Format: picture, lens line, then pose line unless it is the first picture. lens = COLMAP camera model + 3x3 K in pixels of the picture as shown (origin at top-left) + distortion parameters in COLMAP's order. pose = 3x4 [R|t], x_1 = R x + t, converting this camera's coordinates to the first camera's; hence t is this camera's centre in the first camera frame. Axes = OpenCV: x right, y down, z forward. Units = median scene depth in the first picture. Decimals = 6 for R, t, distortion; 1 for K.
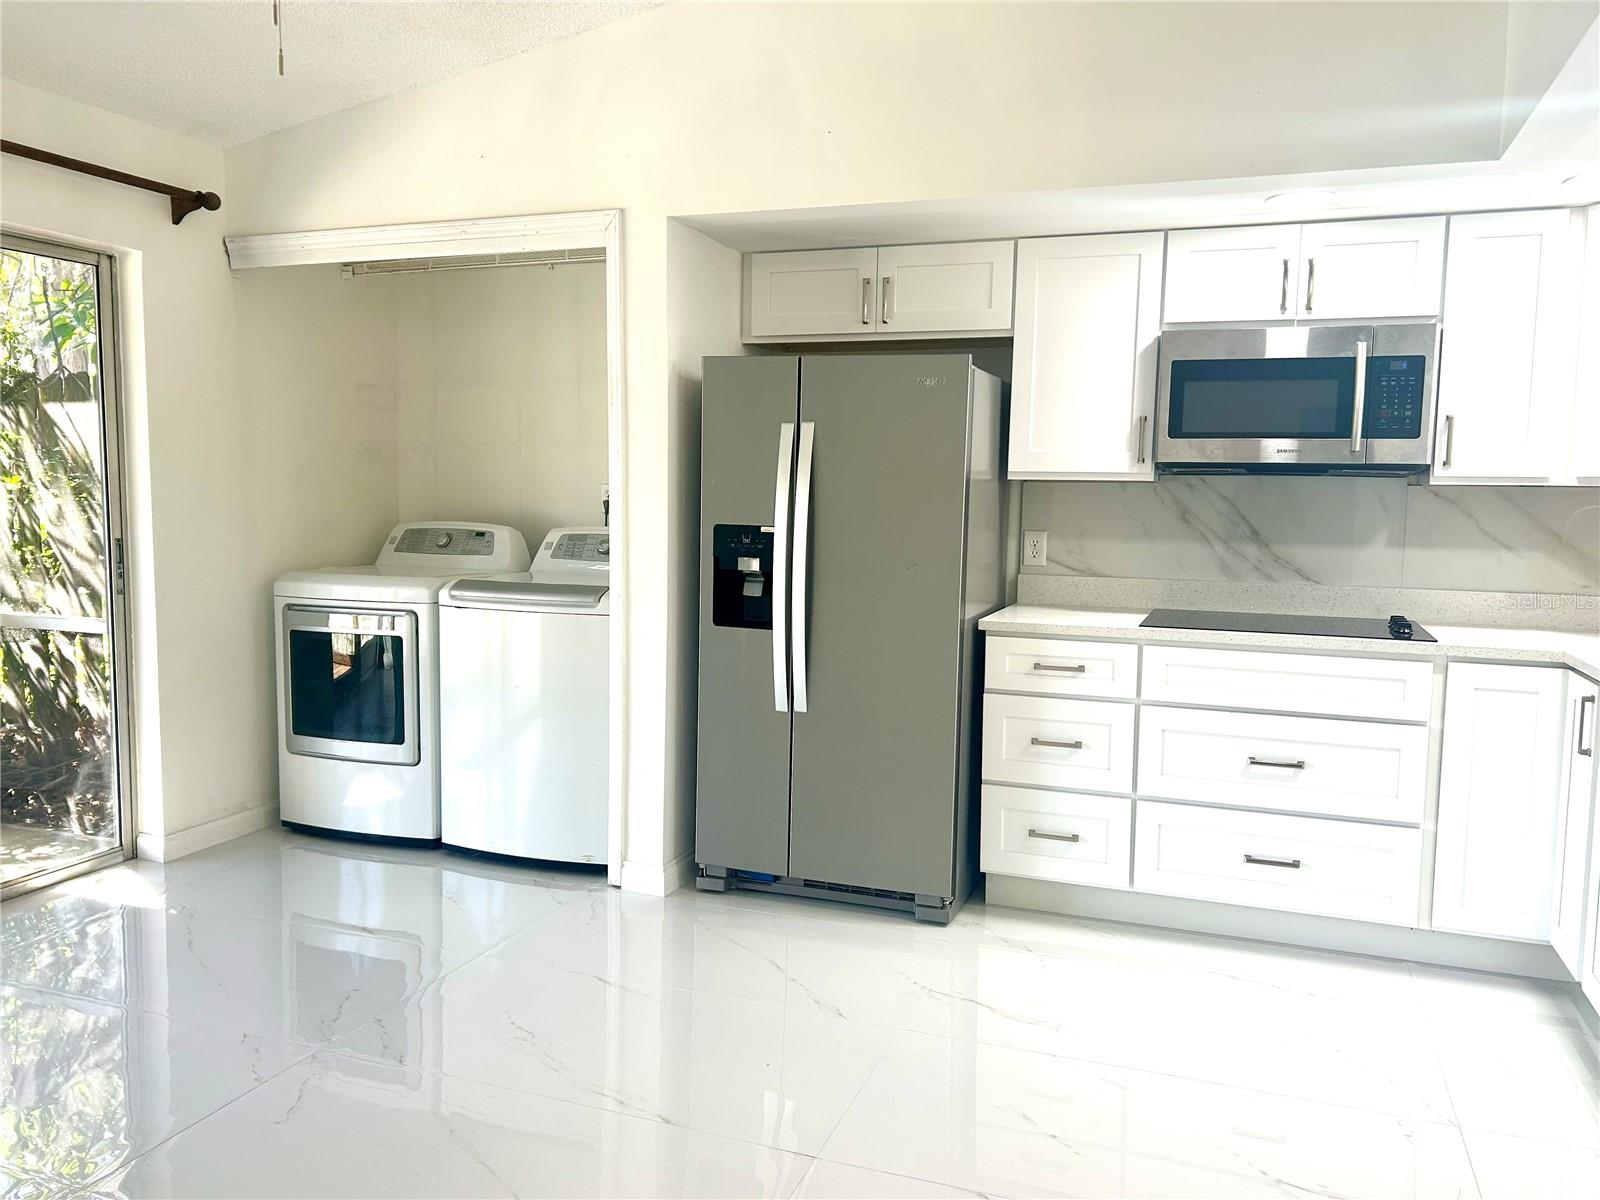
lens RADIAL K [[1204.3, 0, 814.6], [0, 1204.3, 603.3], [0, 0, 1]] dist [0.083889, -0.115909]
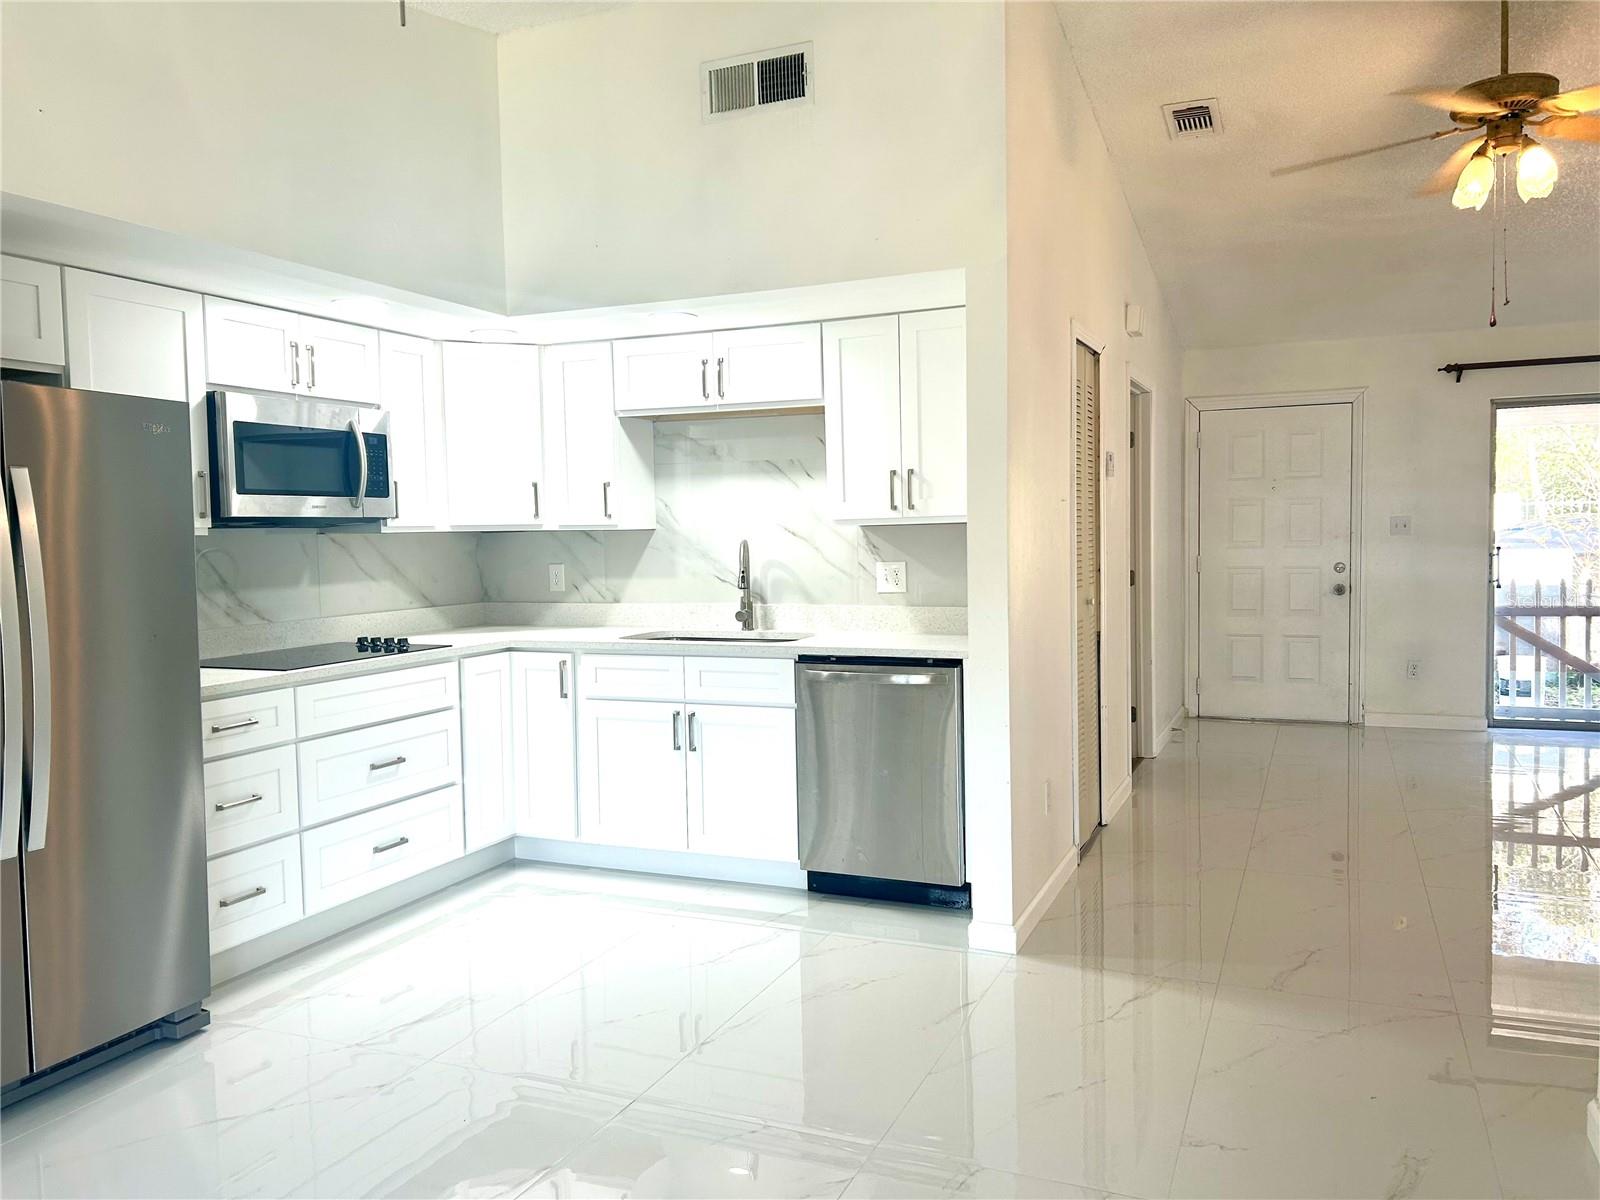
lens RADIAL K [[1204.3, 0, 814.6], [0, 1204.3, 603.3], [0, 0, 1]] dist [0.083889, -0.115909]
pose [[0.044173, -0.079413, 0.995863, -0.746411], [0.114010, 0.990724, 0.073946, -0.063804], [-0.992497, 0.110272, 0.052818, 0.462445]]
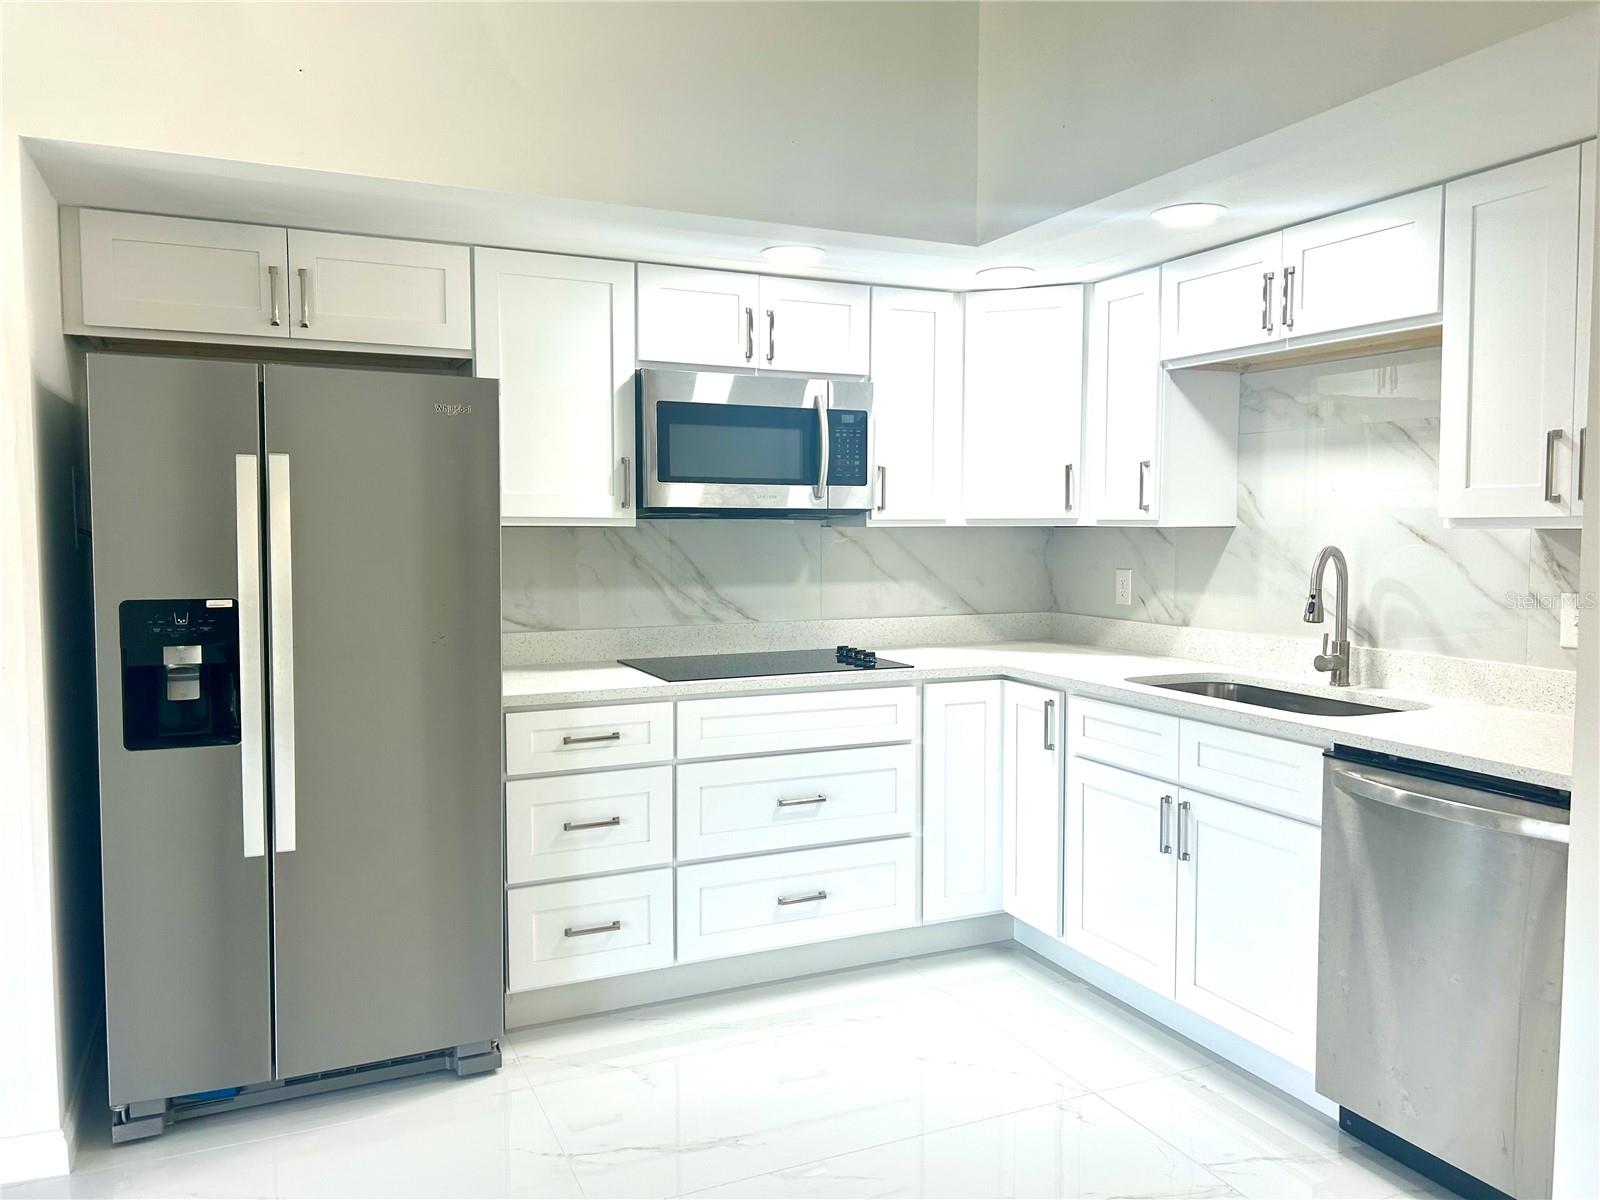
lens RADIAL K [[1204.3, 0, 814.6], [0, 1204.3, 603.3], [0, 0, 1]] dist [0.083889, -0.115909]
pose [[0.706629, -0.064180, 0.704667, -0.297463], [0.078741, 0.996825, 0.011828, -0.042669], [-0.703189, 0.047128, 0.709439, 0.247209]]
